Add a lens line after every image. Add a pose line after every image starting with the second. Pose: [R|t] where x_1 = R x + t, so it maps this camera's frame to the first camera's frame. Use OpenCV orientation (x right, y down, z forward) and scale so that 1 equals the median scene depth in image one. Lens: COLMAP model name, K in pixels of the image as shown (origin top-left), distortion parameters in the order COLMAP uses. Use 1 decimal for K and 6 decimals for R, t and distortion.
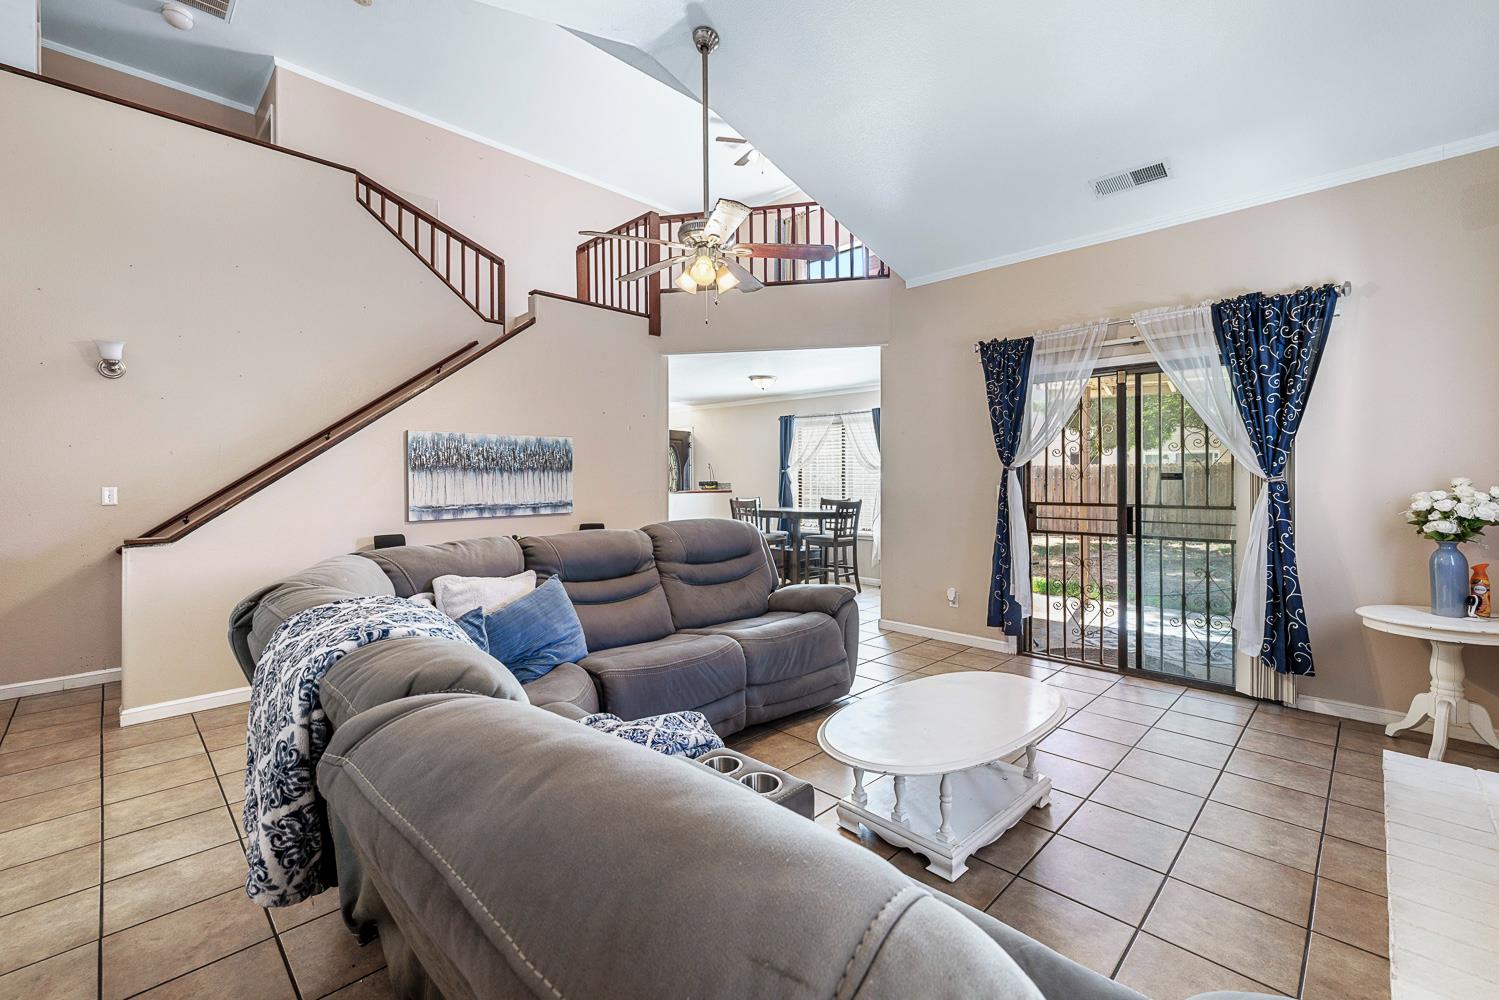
lens RADIAL K [[632.6, 0, 747.9], [0, 632.6, 483.2], [0, 0, 1]] dist [-0.001711, -0.000121]
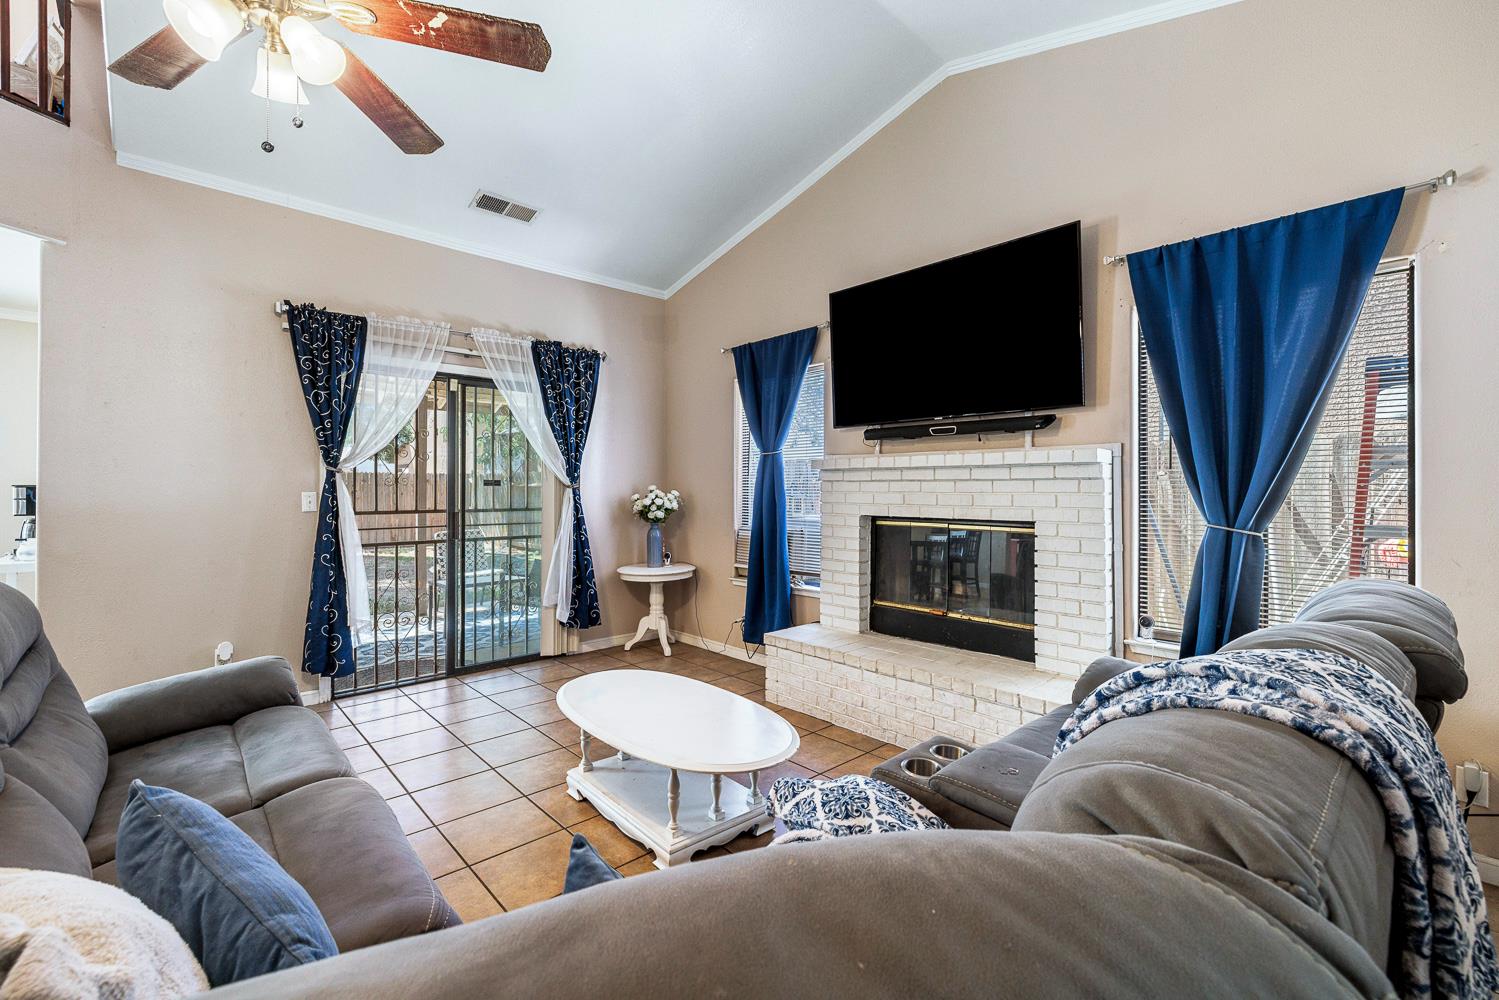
lens RADIAL K [[632.6, 0, 747.9], [0, 632.6, 483.2], [0, 0, 1]] dist [-0.001711, -0.000121]
pose [[0.034719, 0.010708, 0.999340, -0.400700], [0.005454, 0.999926, -0.010904, 0.004001], [-0.999382, 0.005829, 0.034658, 0.480010]]
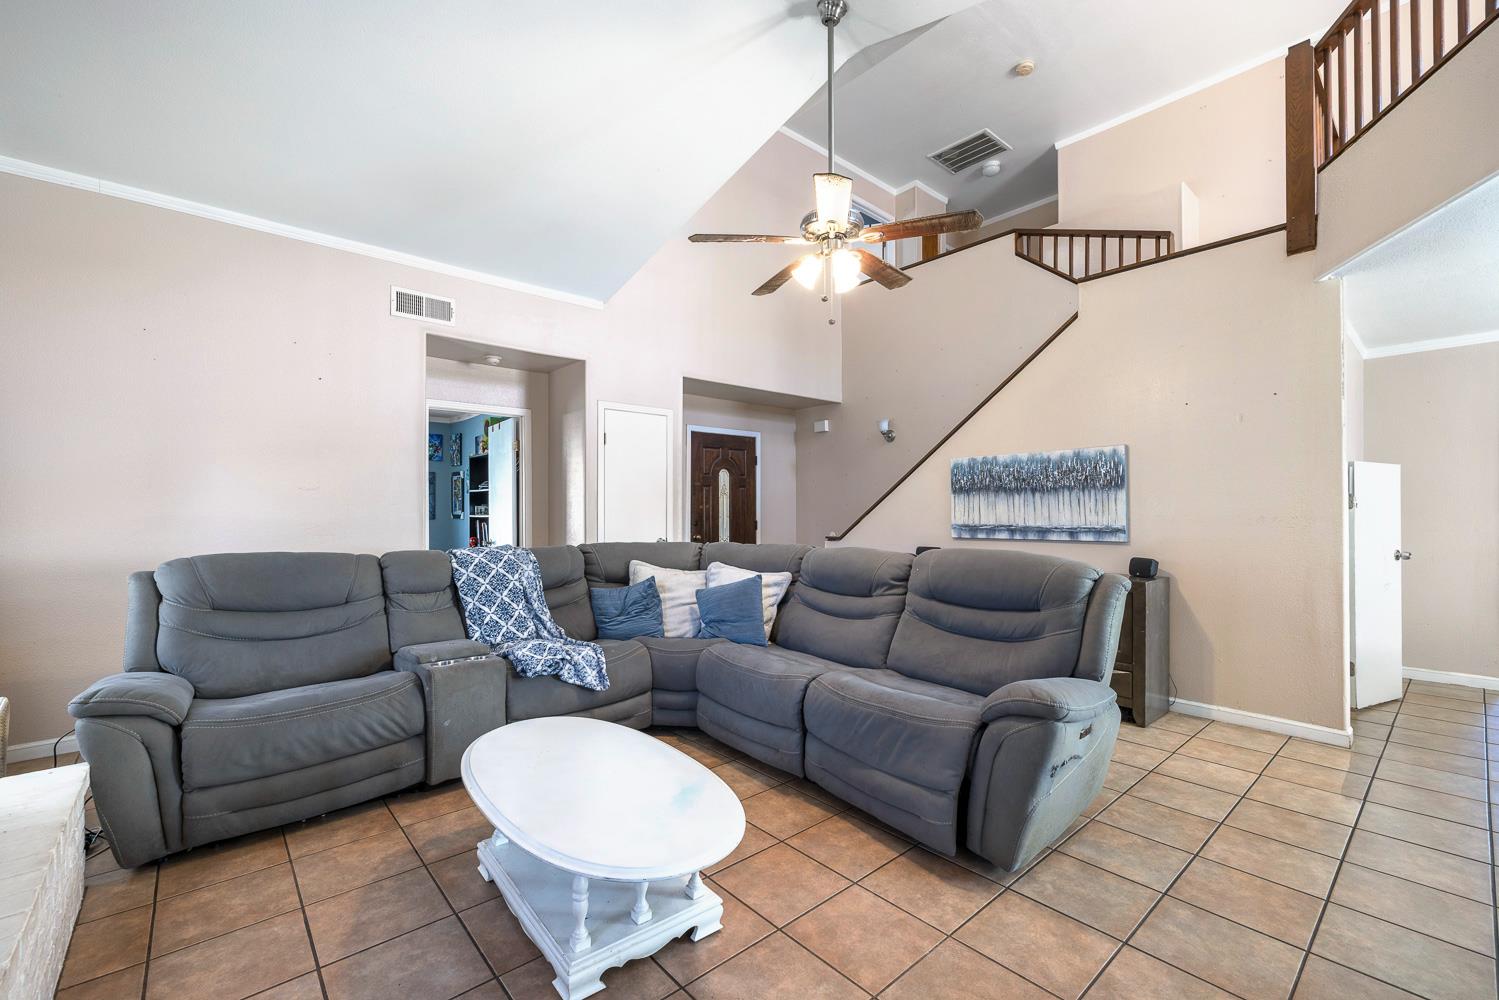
lens RADIAL K [[632.5, 0, 749.5], [0, 632.5, 500.0], [0, 0, 1]] dist [-0.001393, -0.000215]
pose [[-0.065424, -0.015190, -0.997742, 0.643709], [-0.005360, 0.999875, -0.014871, 0.011229], [0.997843, 0.004375, -0.065497, 0.721191]]
